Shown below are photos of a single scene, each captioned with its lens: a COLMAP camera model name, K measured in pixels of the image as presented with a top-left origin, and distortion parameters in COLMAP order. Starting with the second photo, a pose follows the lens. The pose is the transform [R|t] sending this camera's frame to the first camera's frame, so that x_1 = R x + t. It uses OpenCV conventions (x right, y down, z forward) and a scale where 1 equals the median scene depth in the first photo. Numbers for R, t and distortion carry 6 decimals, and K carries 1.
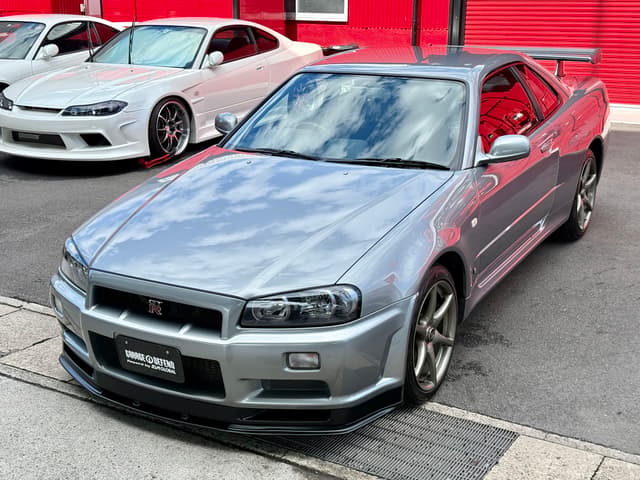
lens RADIAL K [[894.0, 0, 320.0], [0, 894.0, 240.0], [0, 0, 1]] dist [0.240750, -0.601390]
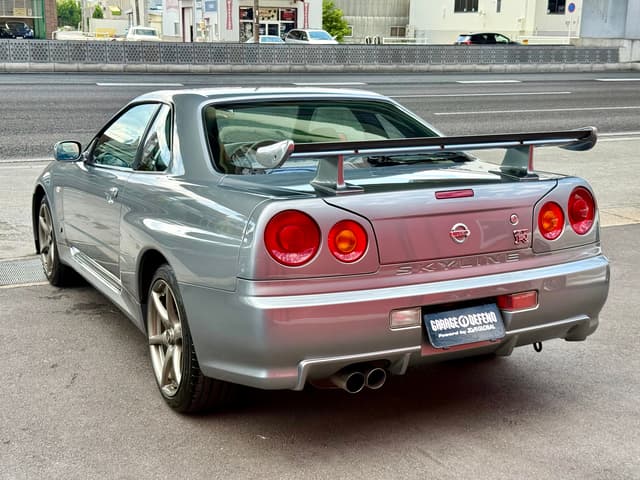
lens RADIAL K [[894.1, 0, 325.1], [0, 894.1, 248.1], [0, 0, 1]] dist [0.192101, -0.380440]
pose [[-0.554717, 0.176389, -0.813127, 1.103662], [-0.246719, 0.898448, 0.363209, -0.546879], [0.794619, 0.402093, -0.454866, 2.053913]]
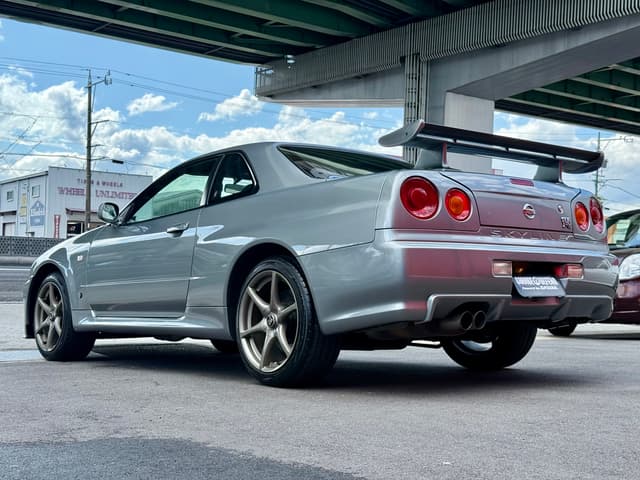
lens RADIAL K [[894.1, 0, 325.1], [0, 894.1, 248.1], [0, 0, 1]] dist [0.192101, -0.380440]
pose [[-0.365658, -0.041786, -0.929811, 1.427603], [-0.284861, 0.956078, 0.069059, -0.255546], [0.886086, 0.290119, -0.361500, 1.954733]]
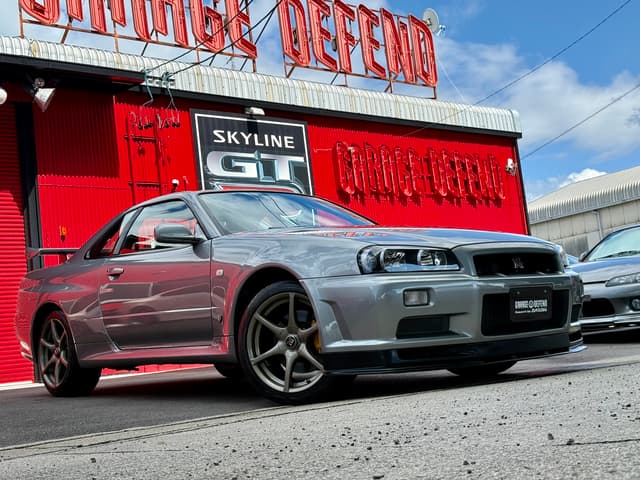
lens RADIAL K [[894.1, 0, 325.1], [0, 894.1, 248.1], [0, 0, 1]] dist [0.192101, -0.380440]
pose [[0.353128, 0.064684, 0.933336, -1.251125], [0.355534, 0.913488, -0.197825, 0.181706], [-0.865388, 0.401691, 0.299581, 0.759841]]
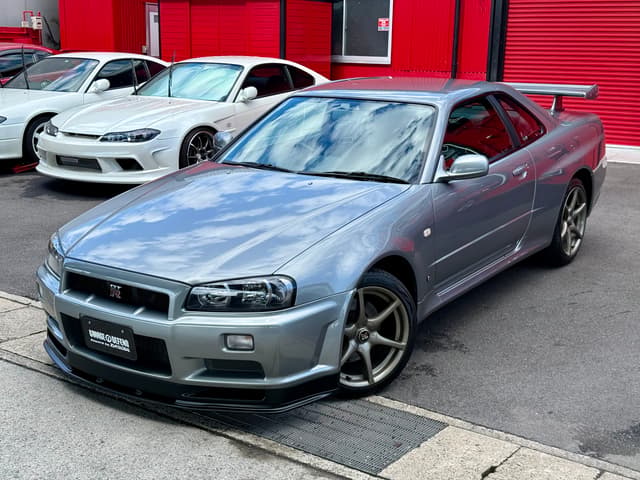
lens RADIAL K [[894.1, 0, 325.1], [0, 894.1, 248.1], [0, 0, 1]] dist [0.192101, -0.380440]
pose [[0.996213, 0.032187, -0.080767, 0.144309], [-0.035851, 0.998373, -0.044340, 0.054441], [0.079209, 0.047067, 0.995746, -0.077549]]
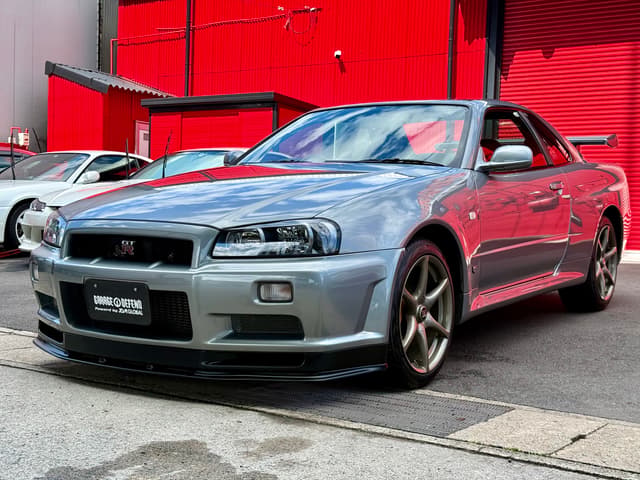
lens RADIAL K [[894.1, 0, 325.1], [0, 894.1, 248.1], [0, 0, 1]] dist [0.192101, -0.380440]
pose [[0.998276, 0.024774, -0.053216, 0.069613], [-0.036601, 0.971467, -0.234334, 0.259923], [0.045892, 0.235878, 0.970699, 0.069953]]
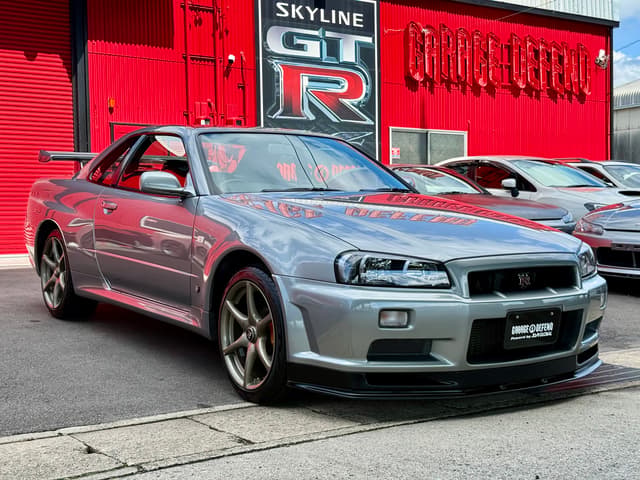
lens RADIAL K [[894.1, 0, 325.1], [0, 894.1, 248.1], [0, 0, 1]] dist [0.192101, -0.380440]
pose [[0.434349, -0.049848, 0.899364, -1.095085], [0.254422, 0.964599, -0.069410, 0.048346], [-0.864066, 0.258966, 0.431655, 0.656077]]
